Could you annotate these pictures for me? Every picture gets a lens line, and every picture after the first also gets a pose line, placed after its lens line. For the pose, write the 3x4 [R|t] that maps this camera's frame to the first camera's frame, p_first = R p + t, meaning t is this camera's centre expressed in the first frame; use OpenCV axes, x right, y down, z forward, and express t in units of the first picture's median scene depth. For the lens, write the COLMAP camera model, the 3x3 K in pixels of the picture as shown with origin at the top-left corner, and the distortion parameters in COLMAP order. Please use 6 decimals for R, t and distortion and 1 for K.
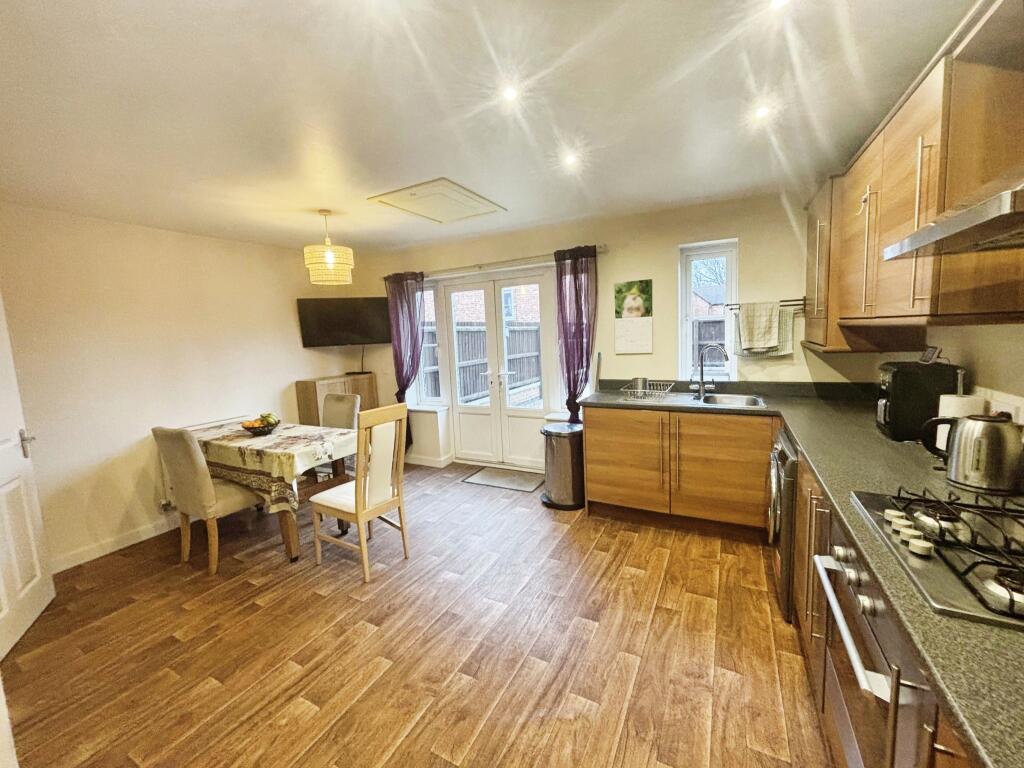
lens RADIAL K [[414.7, 0, 512.0], [0, 414.7, 384.0], [0, 0, 1]] dist [-0.000743, -0.000018]
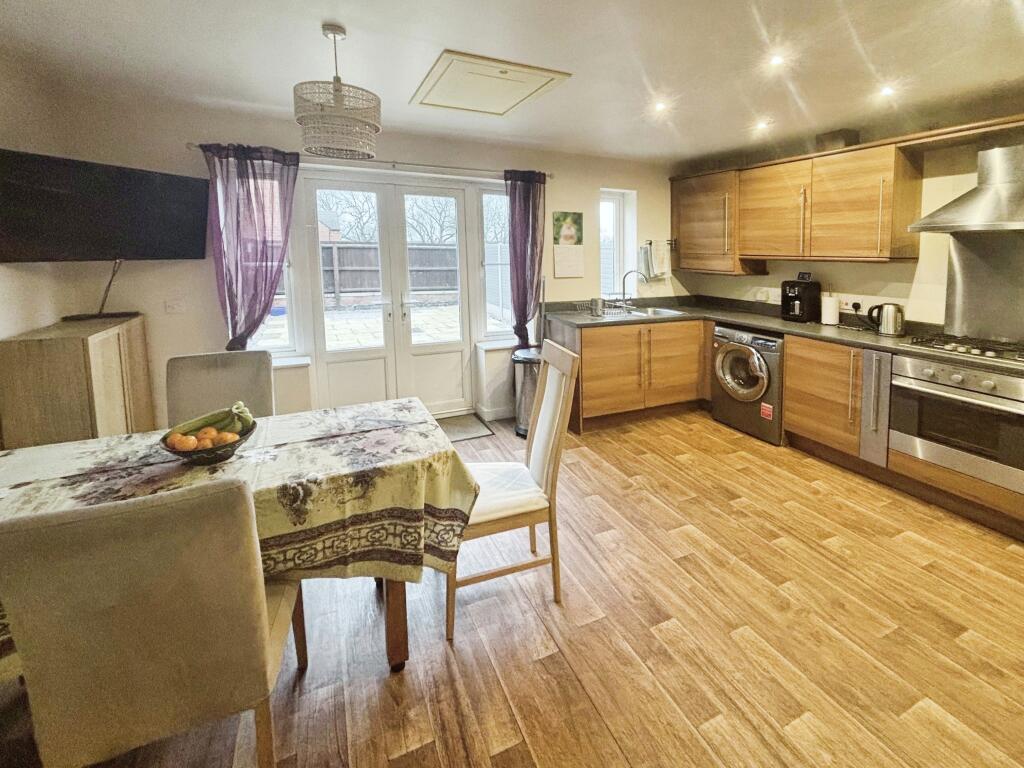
lens RADIAL K [[432.7, 0, 510.2], [0, 432.7, 282.9], [0, 0, 1]] dist [0.008029, -0.000110]
pose [[0.612945, -0.008396, 0.790081, -0.778695], [0.061013, 0.997461, -0.036734, -0.027964], [-0.787767, 0.070721, 0.611901, 0.461455]]
